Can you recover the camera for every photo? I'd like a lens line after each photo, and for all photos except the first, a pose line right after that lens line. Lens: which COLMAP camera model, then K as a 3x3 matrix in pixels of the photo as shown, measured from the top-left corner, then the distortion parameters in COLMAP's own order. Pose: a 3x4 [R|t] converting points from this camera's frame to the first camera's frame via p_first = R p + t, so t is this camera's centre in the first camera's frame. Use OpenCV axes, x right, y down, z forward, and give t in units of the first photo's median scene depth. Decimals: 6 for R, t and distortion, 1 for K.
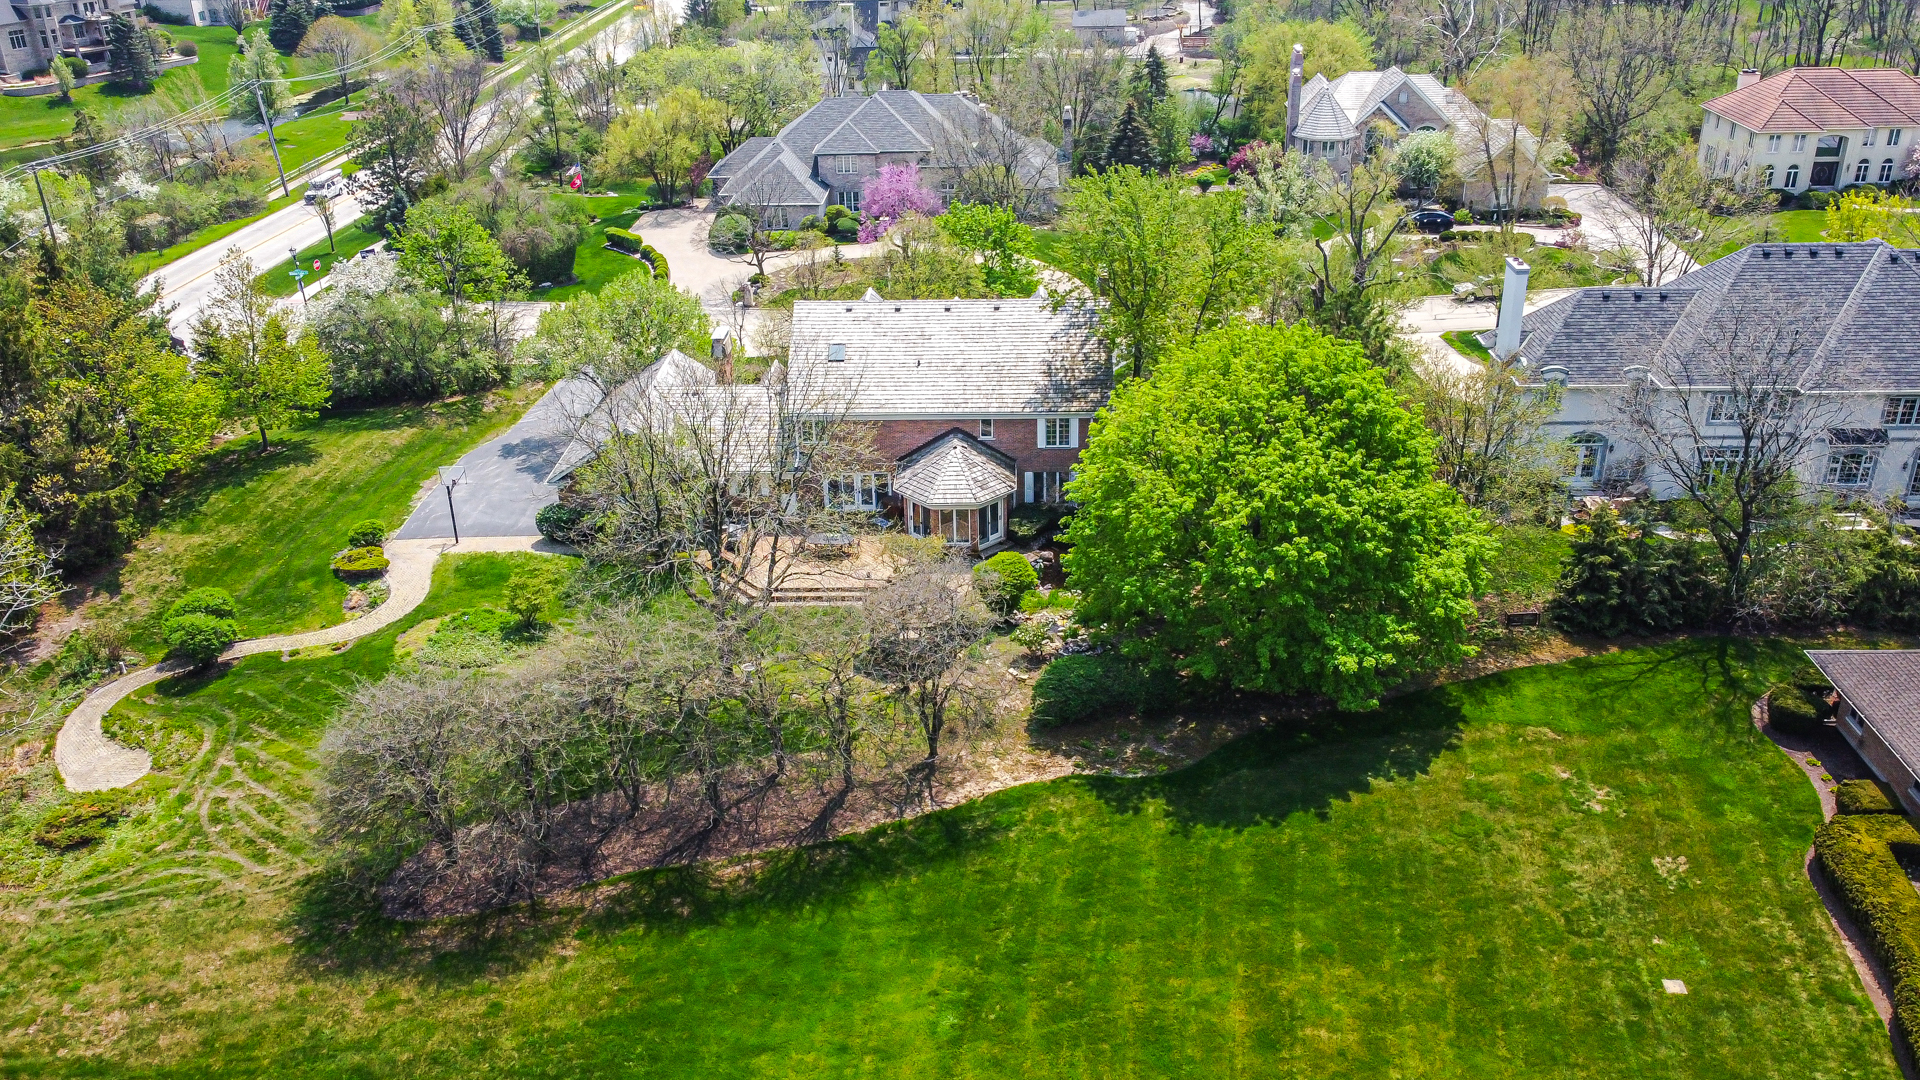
lens RADIAL K [[1442.4, 0, 960.0], [0, 1442.4, 540.0], [0, 0, 1]] dist [0.001432, -0.008247]
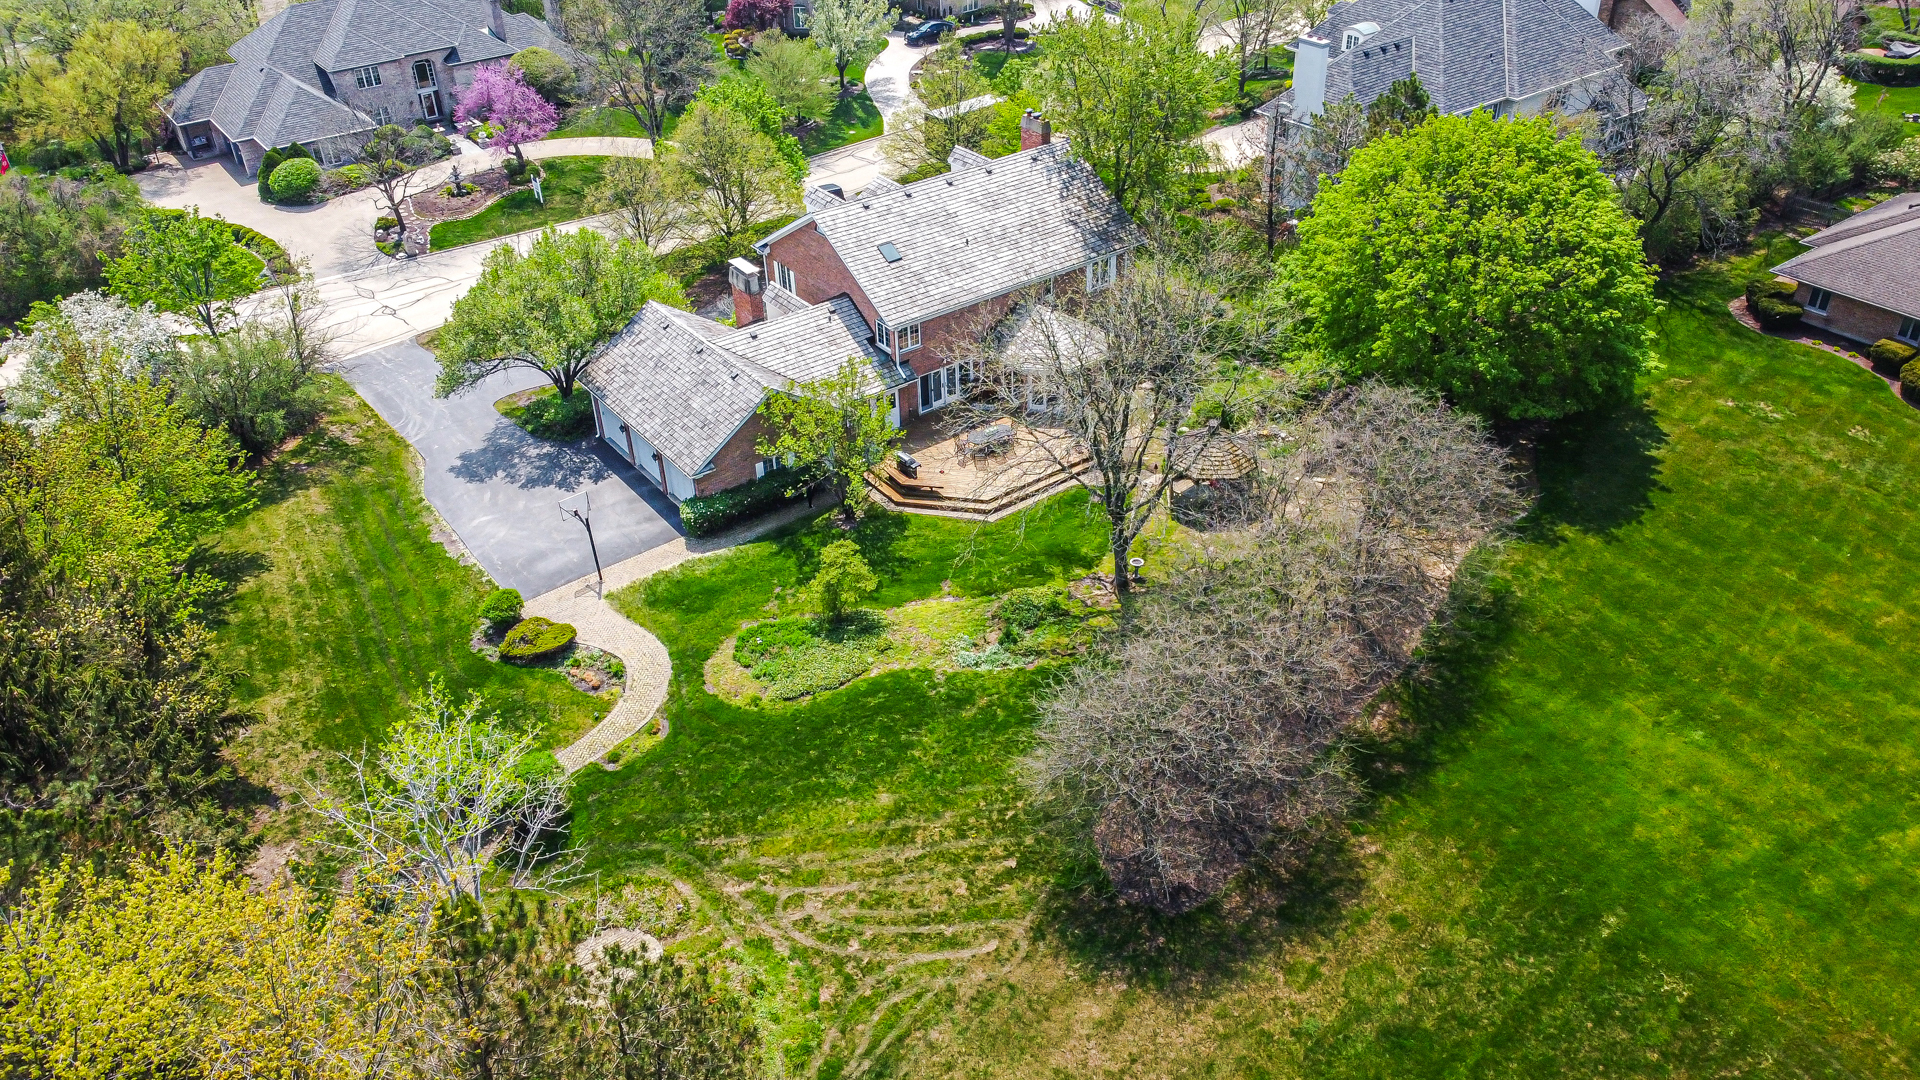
lens RADIAL K [[1305.0, 0, 960.0], [0, 1305.0, 540.0], [0, 0, 1]] dist [-0.005030, -0.001452]
pose [[0.805348, -0.355042, 0.474721, -0.657379], [0.284270, 0.934026, 0.216300, -0.155881], [-0.520198, -0.039248, 0.853144, 0.274114]]
